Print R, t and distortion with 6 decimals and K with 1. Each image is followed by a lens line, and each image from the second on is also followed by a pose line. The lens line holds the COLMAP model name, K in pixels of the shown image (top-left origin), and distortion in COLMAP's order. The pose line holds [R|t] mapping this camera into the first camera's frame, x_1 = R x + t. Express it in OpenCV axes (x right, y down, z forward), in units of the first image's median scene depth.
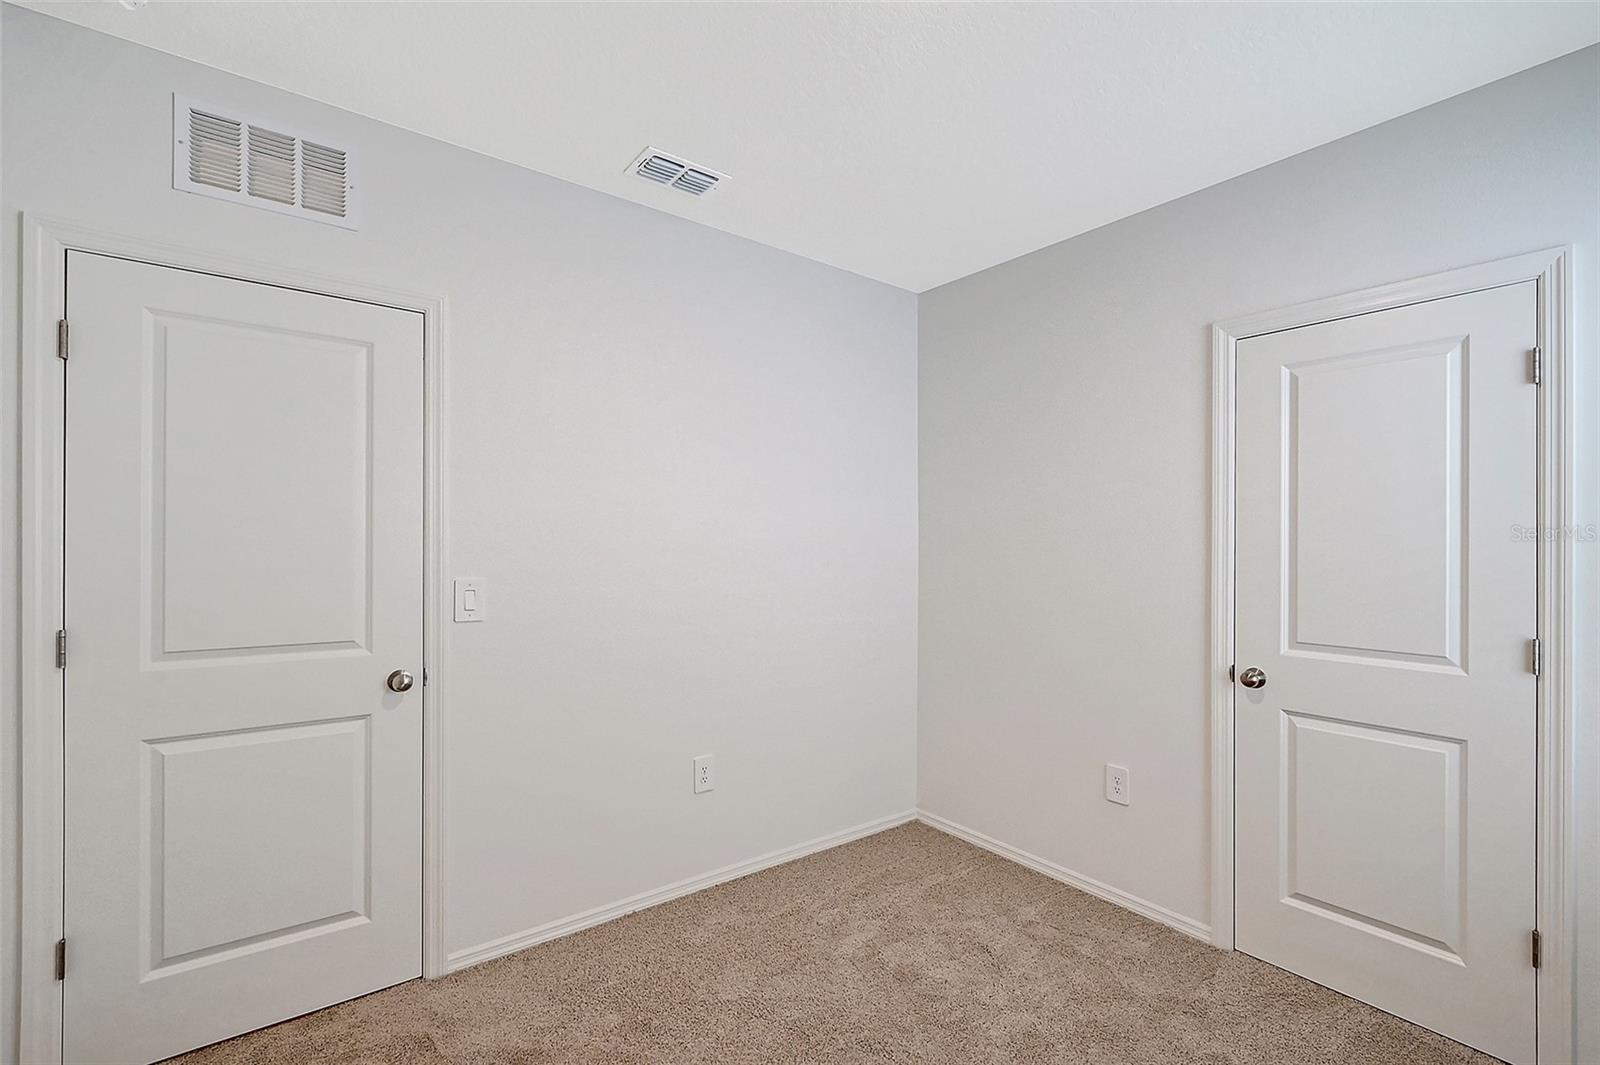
lens RADIAL K [[718.3, 0, 807.8], [0, 718.3, 541.2], [0, 0, 1]] dist [-0.000689, -0.001018]
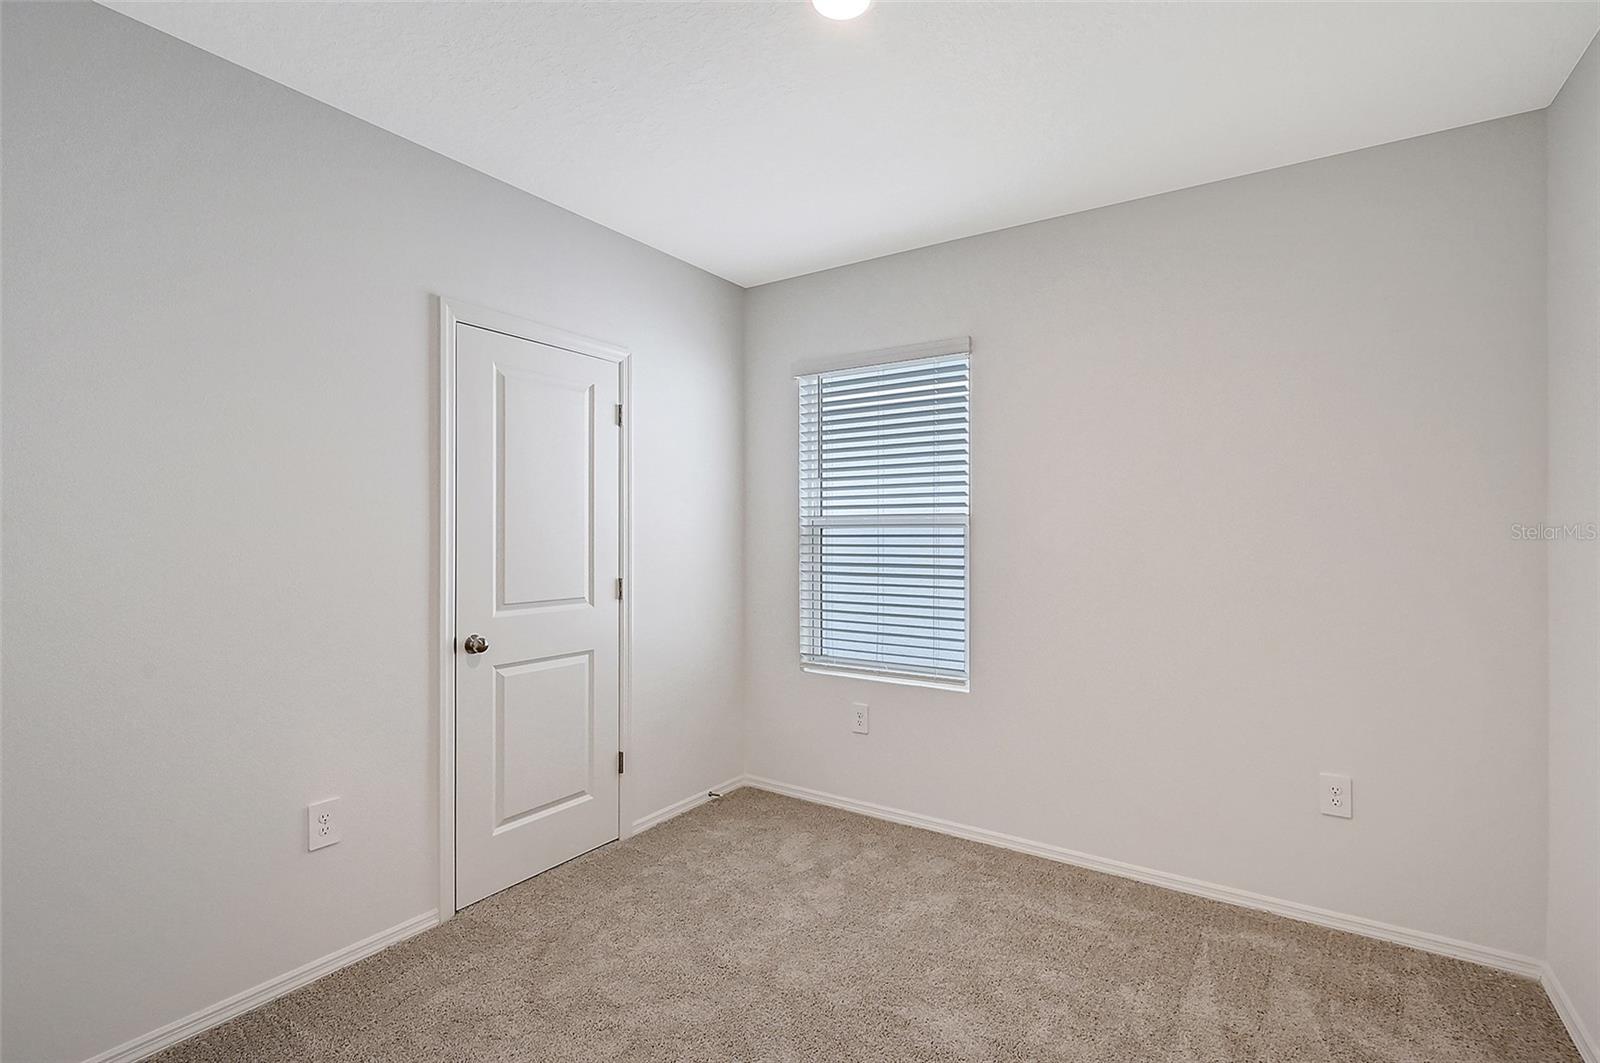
lens RADIAL K [[718.3, 0, 801.9], [0, 718.3, 529.4], [0, 0, 1]] dist [-0.000689, -0.001018]
pose [[-0.300329, 0.004170, 0.953827, -0.558457], [0.001168, 0.999991, -0.004004, 0.023625], [-0.953835, -0.000088, -0.300331, 0.858265]]
